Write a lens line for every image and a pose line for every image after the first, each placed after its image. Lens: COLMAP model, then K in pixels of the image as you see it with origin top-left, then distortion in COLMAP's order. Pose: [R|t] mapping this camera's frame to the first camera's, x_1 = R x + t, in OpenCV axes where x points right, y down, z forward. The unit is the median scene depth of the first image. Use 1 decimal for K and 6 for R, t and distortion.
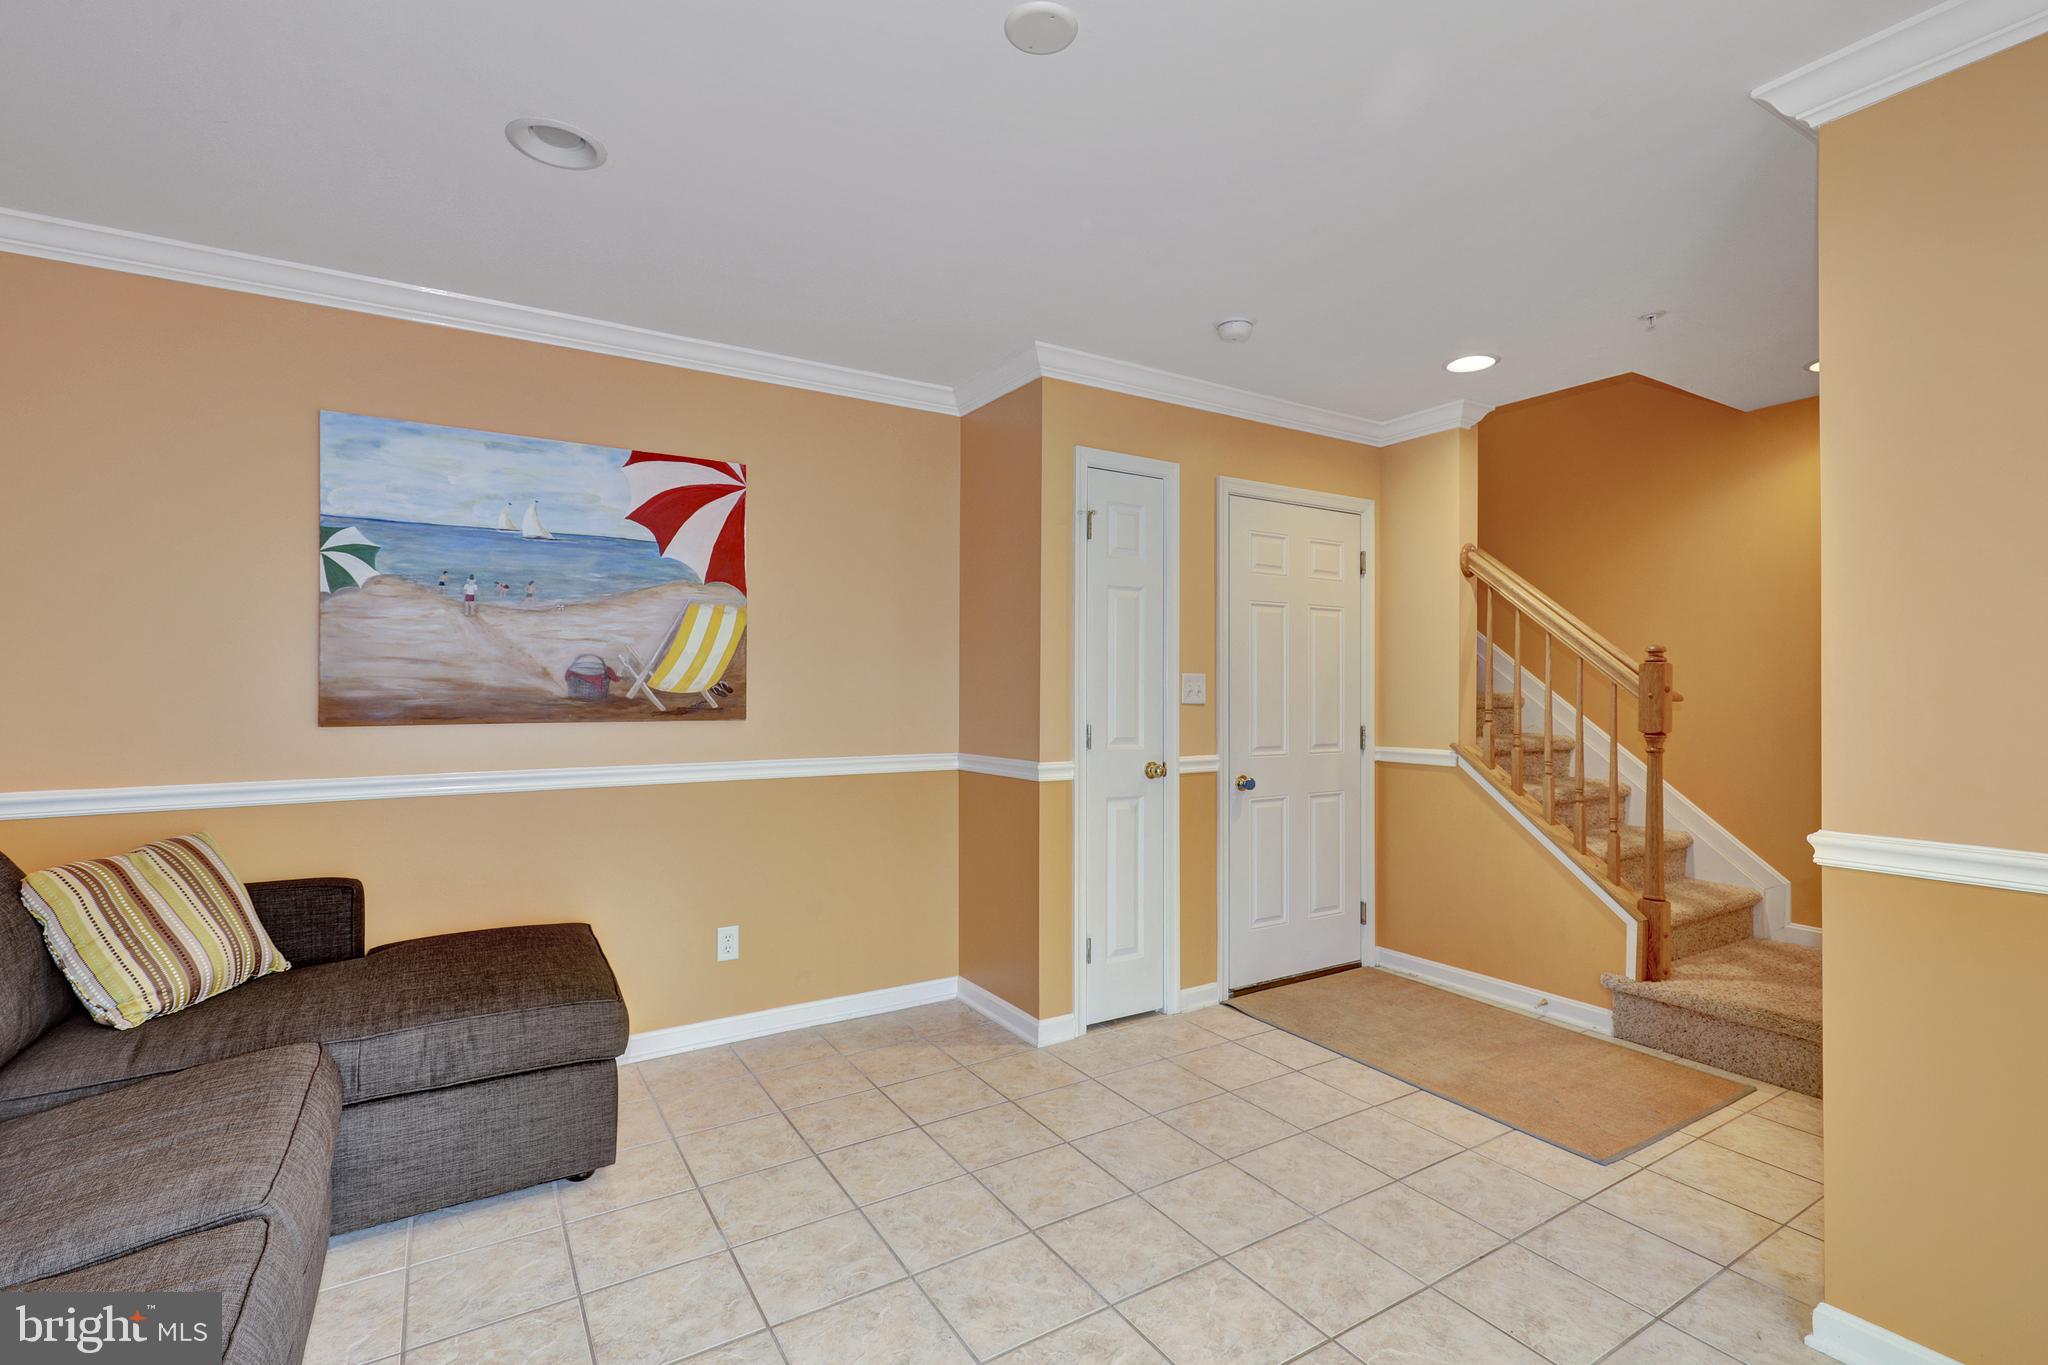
lens RADIAL K [[931.4, 0, 1028.7], [0, 931.4, 683.0], [0, 0, 1]] dist [0.003045, 0.000264]
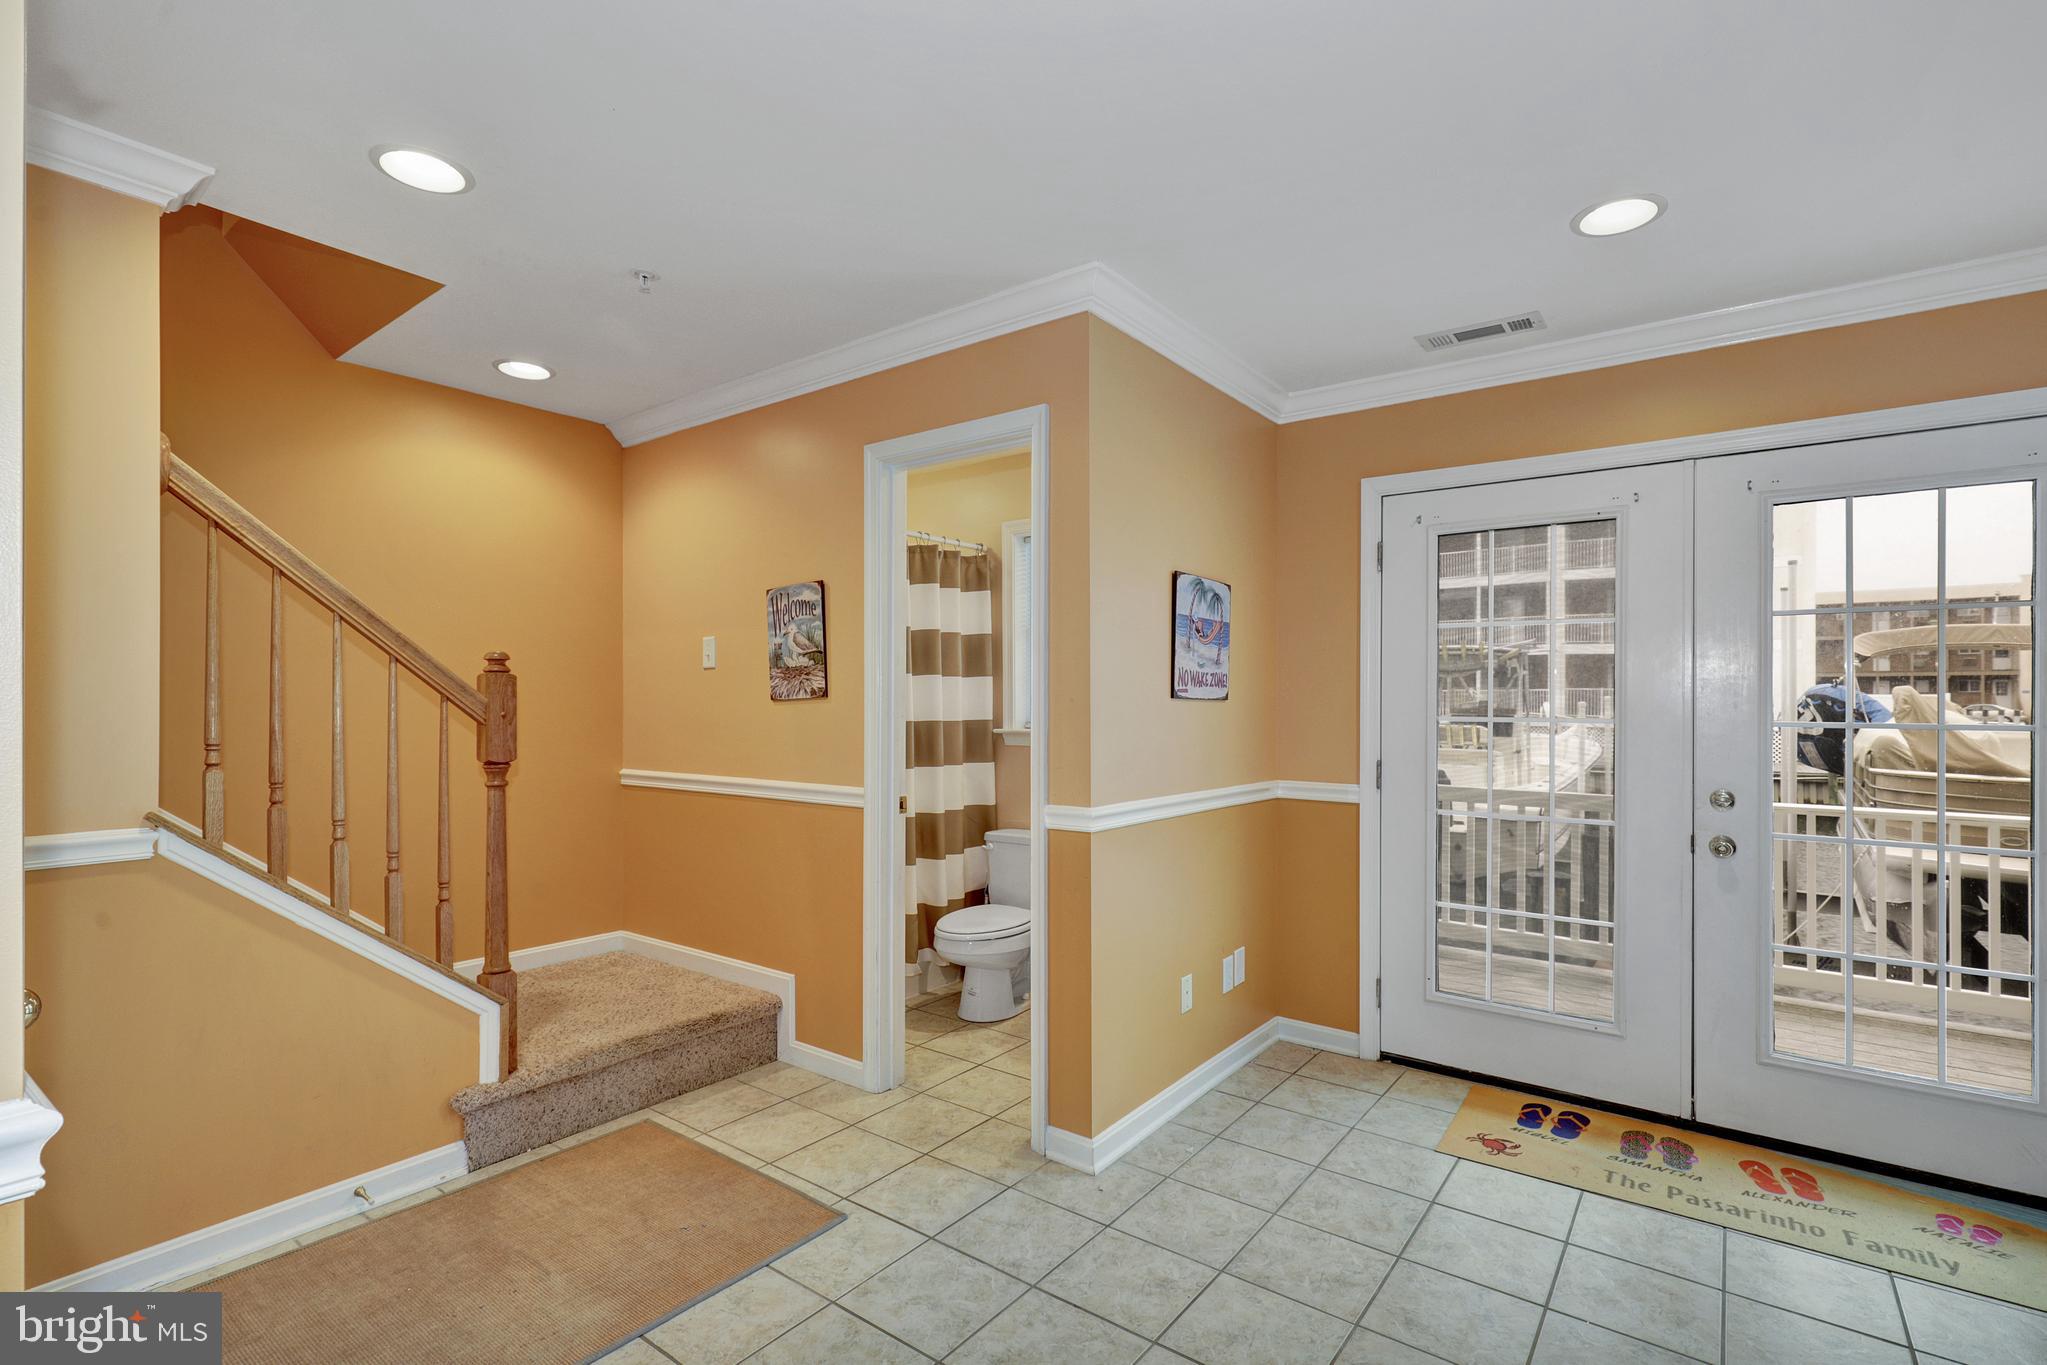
lens RADIAL K [[955.9, 0, 1032.3], [0, 955.9, 689.5], [0, 0, 1]] dist [0.002393, 0.000991]
pose [[-0.362743, 0.013389, 0.931793, -0.275944], [-0.005861, 0.999844, -0.016648, 0.003231], [-0.931871, -0.011500, -0.362608, 0.935599]]
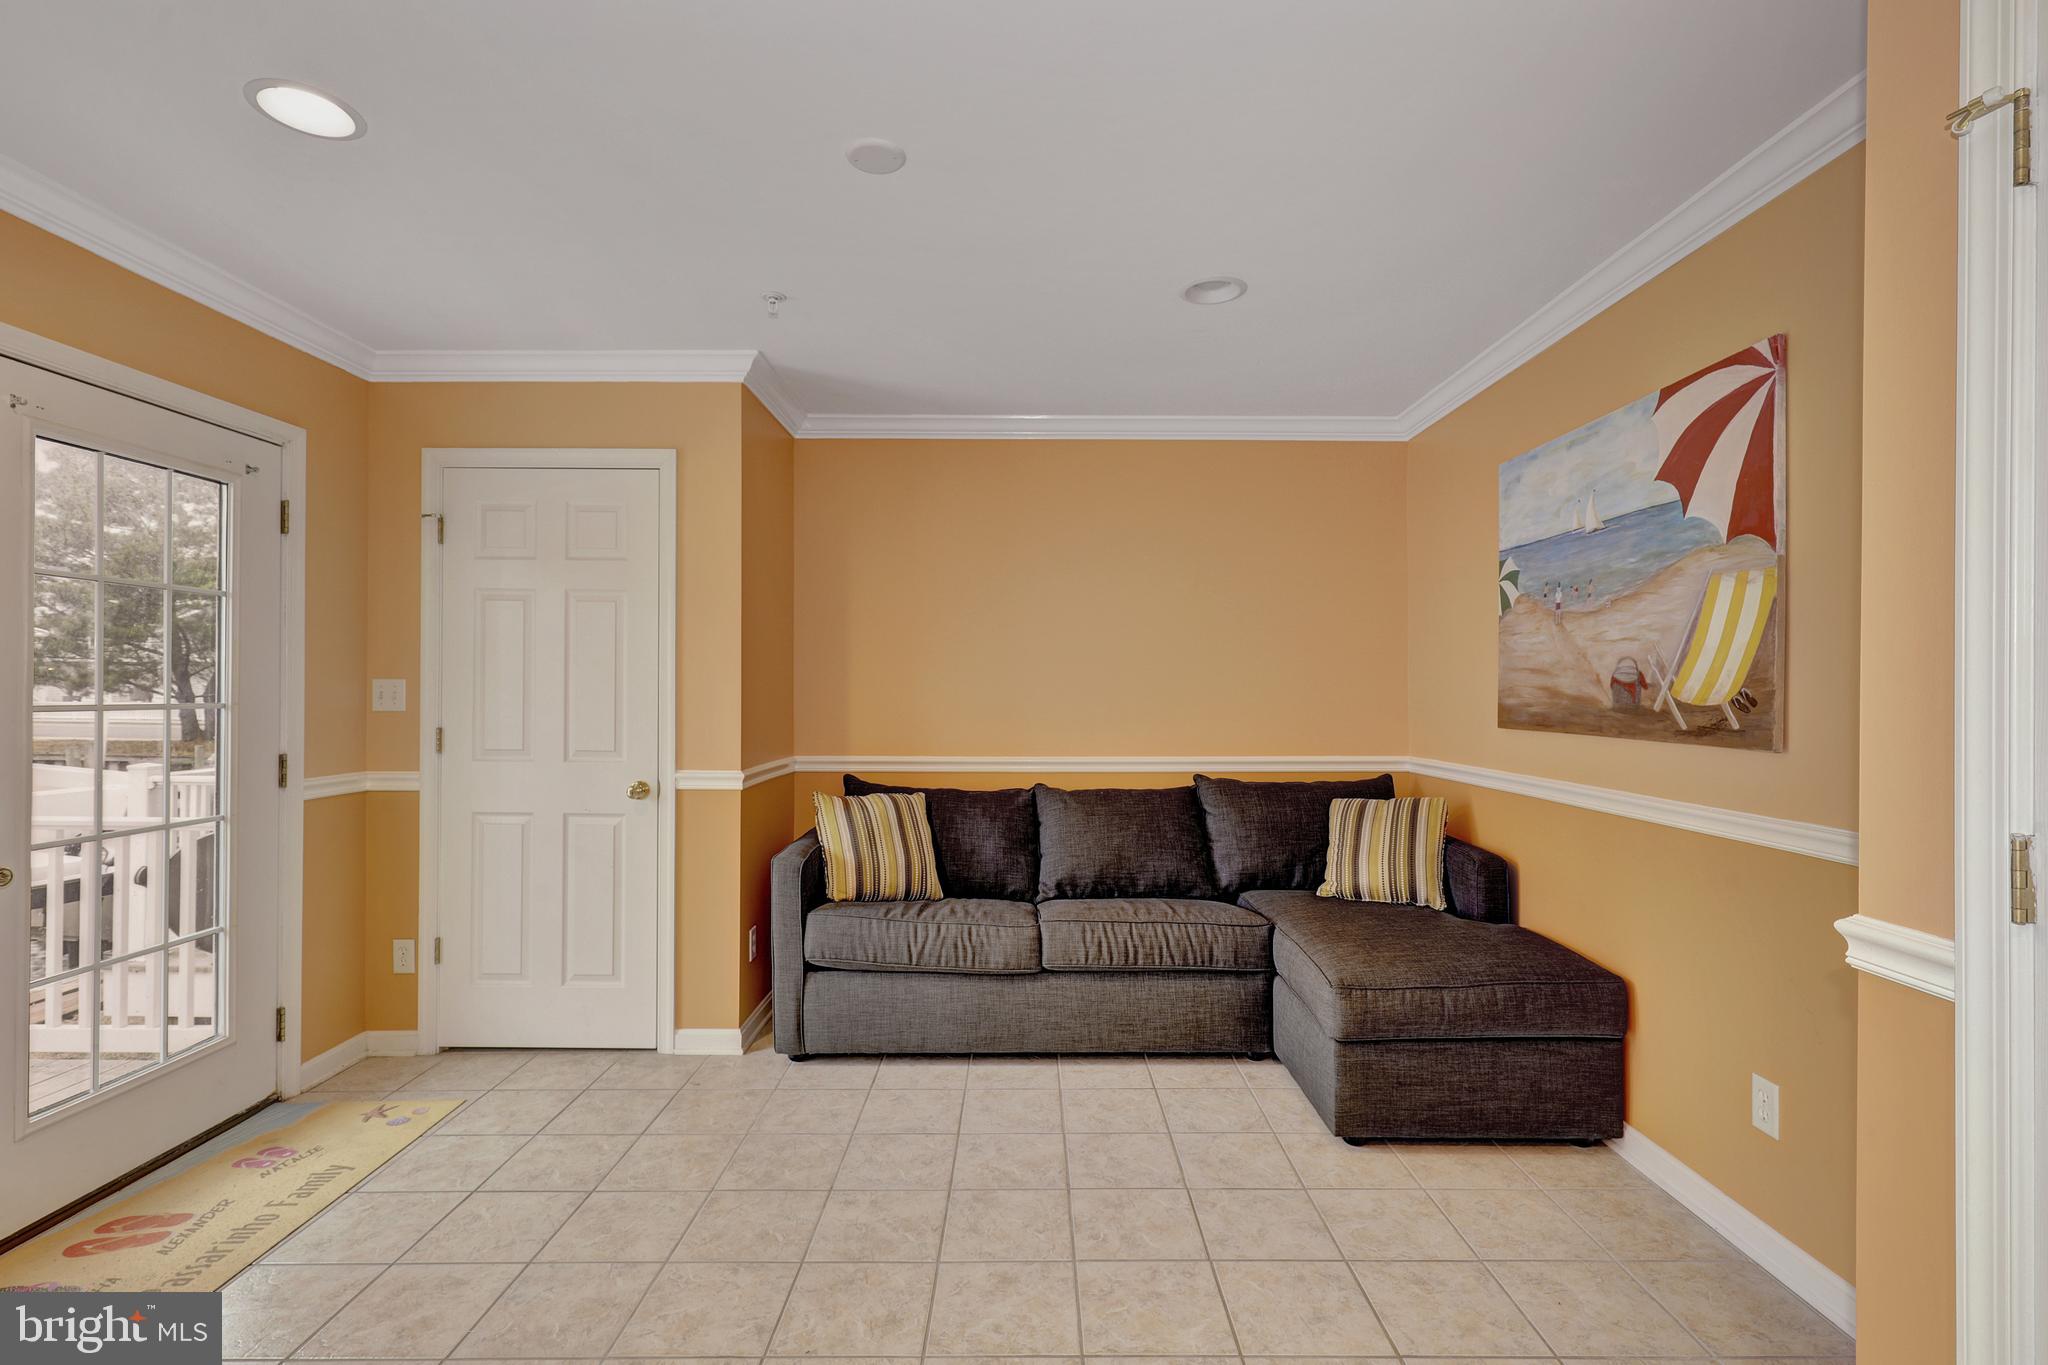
lens RADIAL K [[942.6, 0, 1030.6], [0, 942.6, 685.3], [0, 0, 1]] dist [-0.000912, 0.000100]
pose [[-0.526840, -0.007247, -0.849934, 0.513301], [-0.002185, 0.999972, -0.007172, 0.001768], [0.849962, -0.001921, -0.526841, 0.975379]]
